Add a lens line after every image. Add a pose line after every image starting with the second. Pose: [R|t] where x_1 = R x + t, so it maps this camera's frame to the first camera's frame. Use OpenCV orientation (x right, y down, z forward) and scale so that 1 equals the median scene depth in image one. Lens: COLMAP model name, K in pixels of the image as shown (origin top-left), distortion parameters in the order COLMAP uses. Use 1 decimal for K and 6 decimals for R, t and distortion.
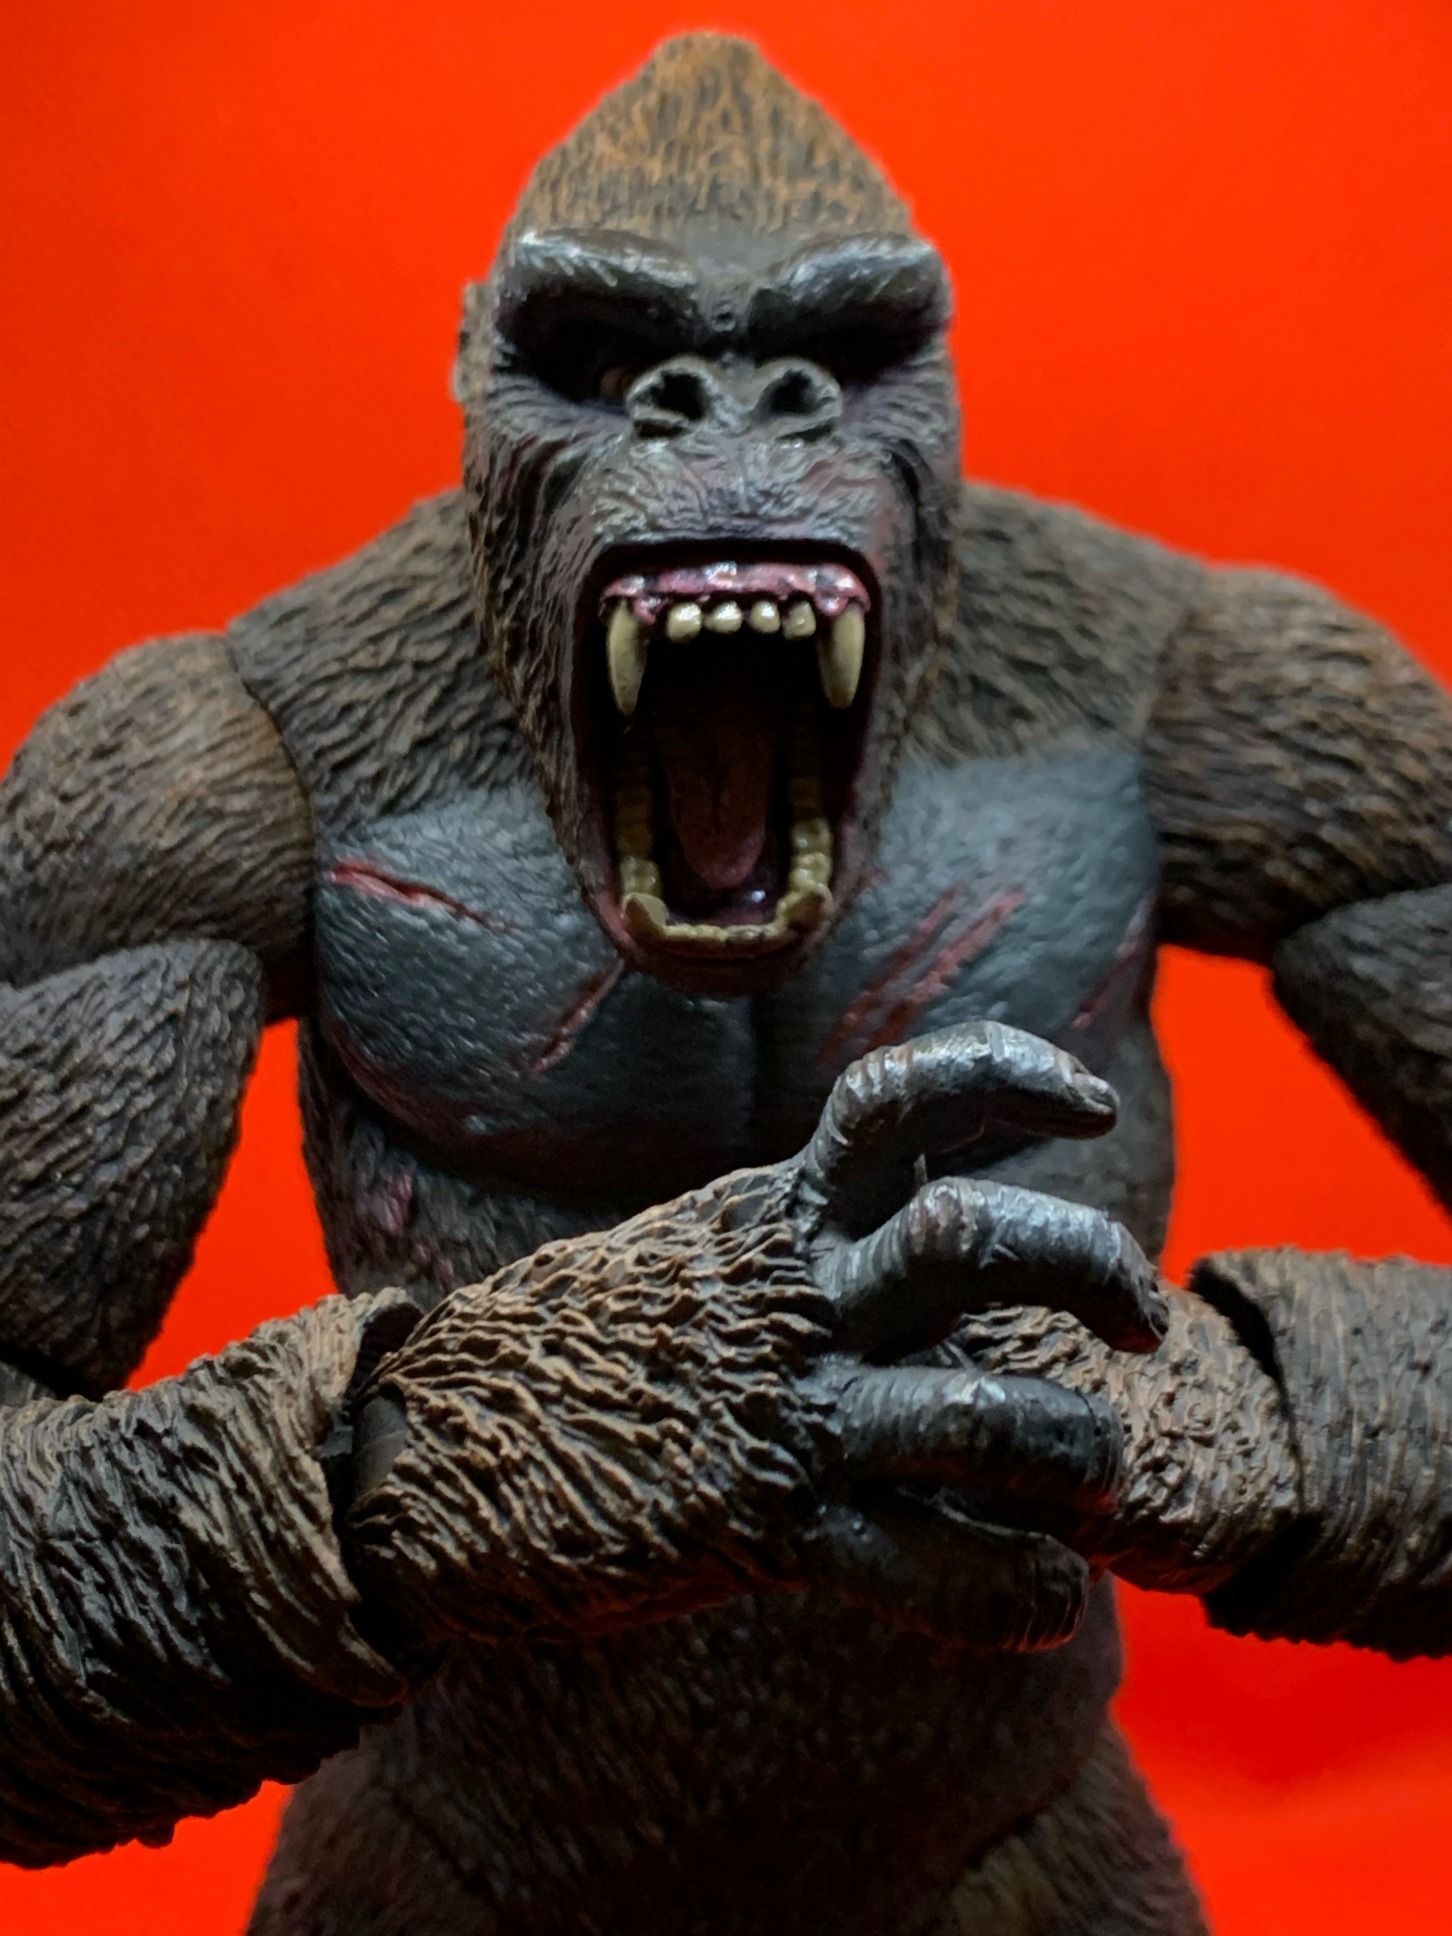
lens RADIAL K [[2987.2, 0, 724.7], [0, 2987.2, 919.9], [0, 0, 1]] dist [0.081533, 0.000000]
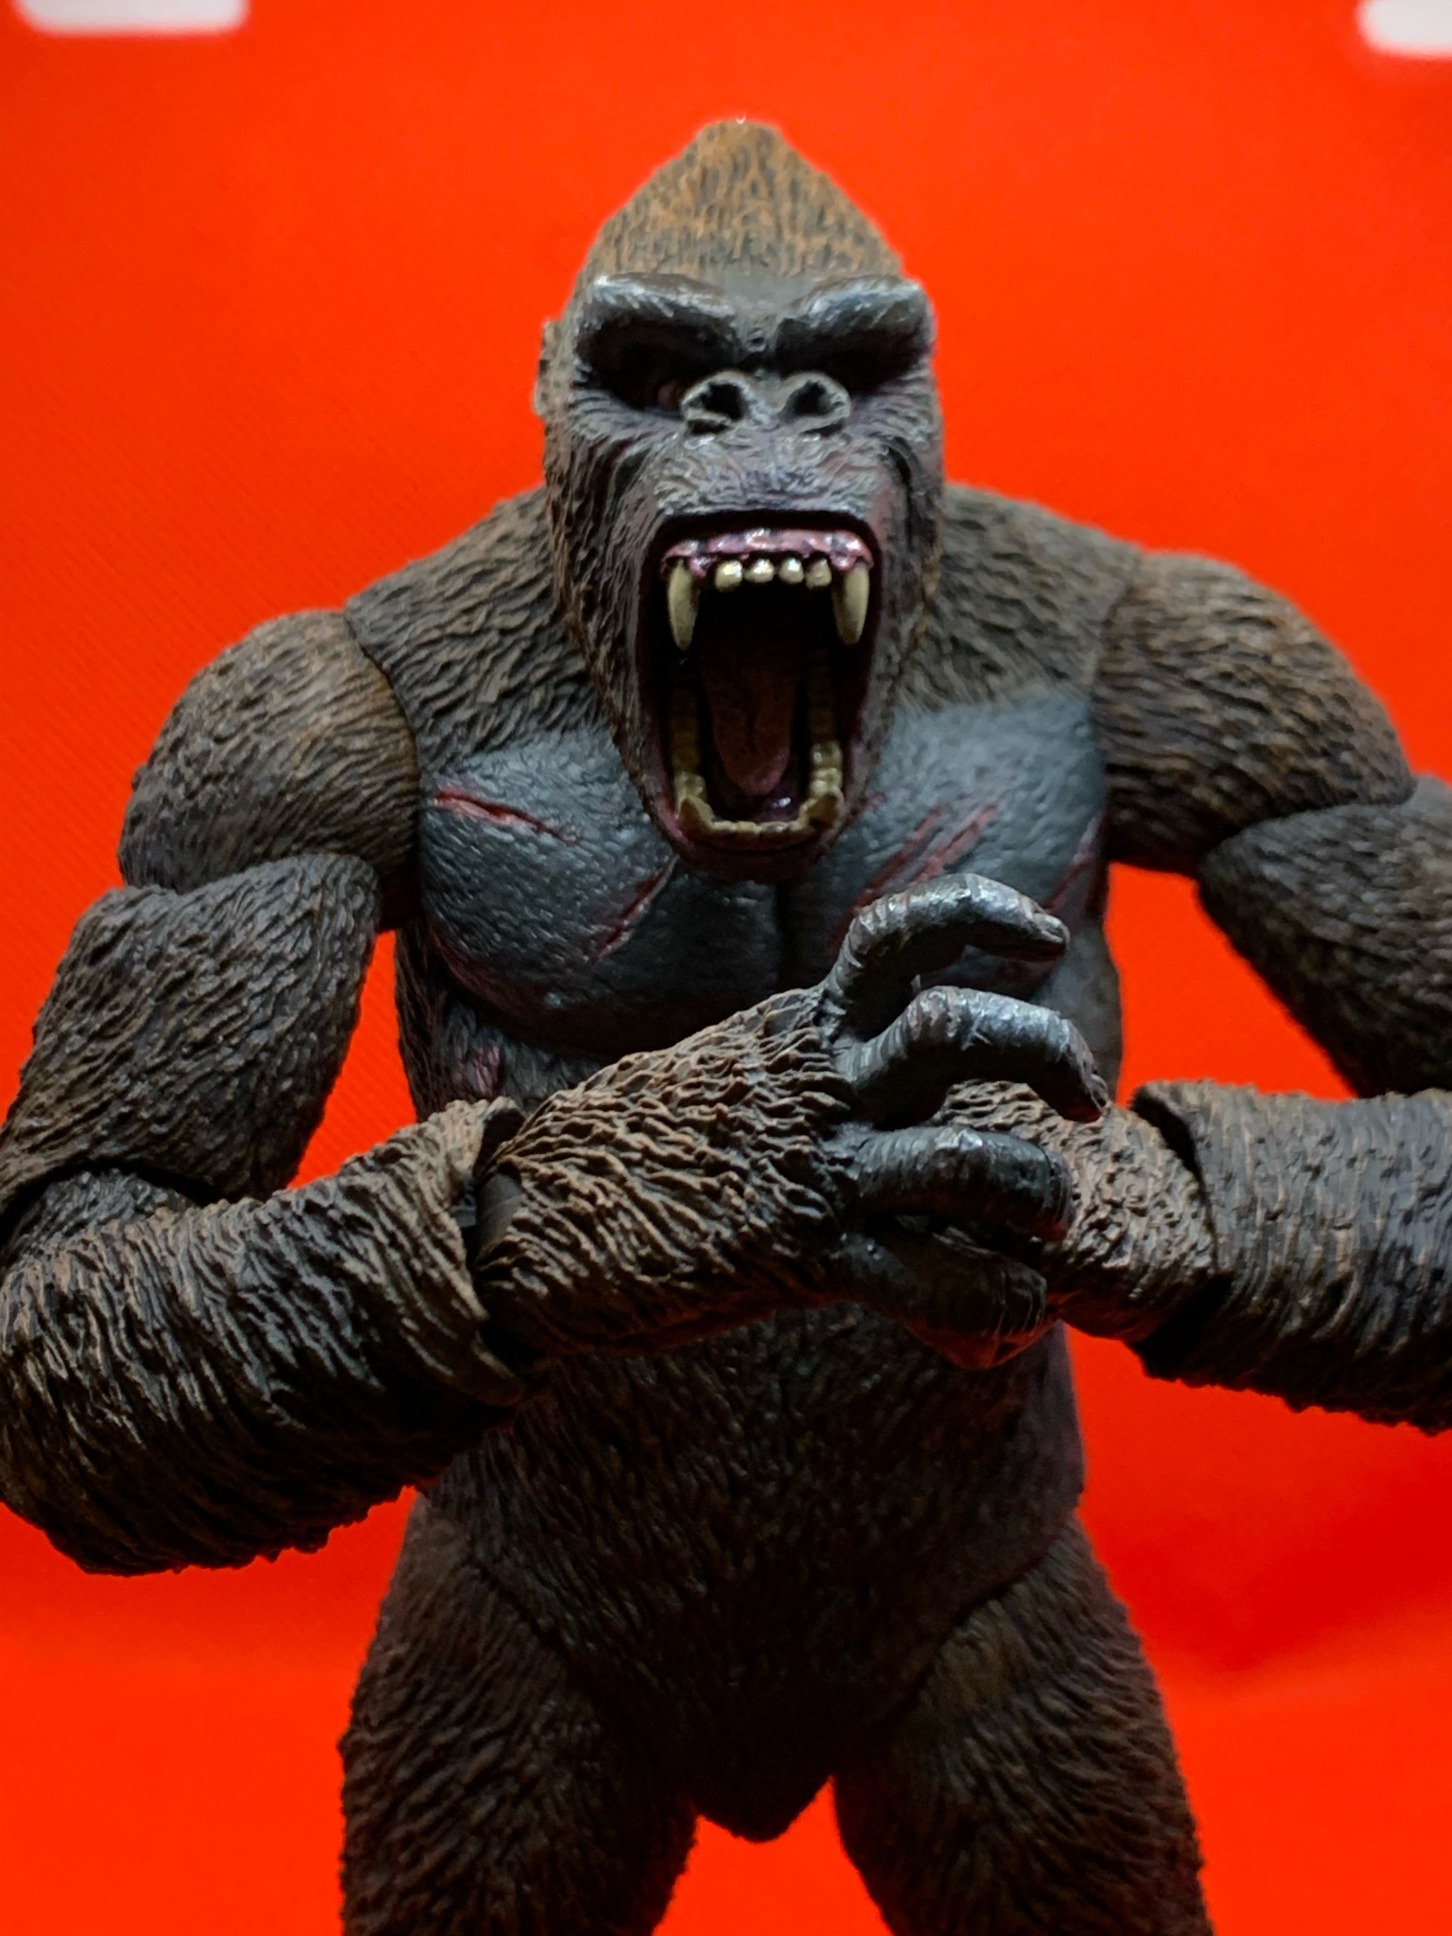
lens RADIAL K [[2987.2, 0, 718.7], [0, 2987.2, 952.4], [0, 0, 1]] dist [0.081533, 0.000000]
pose [[0.999971, -0.005461, 0.005384, -0.021421], [0.005561, 0.999808, -0.018766, 0.071470], [-0.005281, 0.018795, 0.999809, -0.232467]]
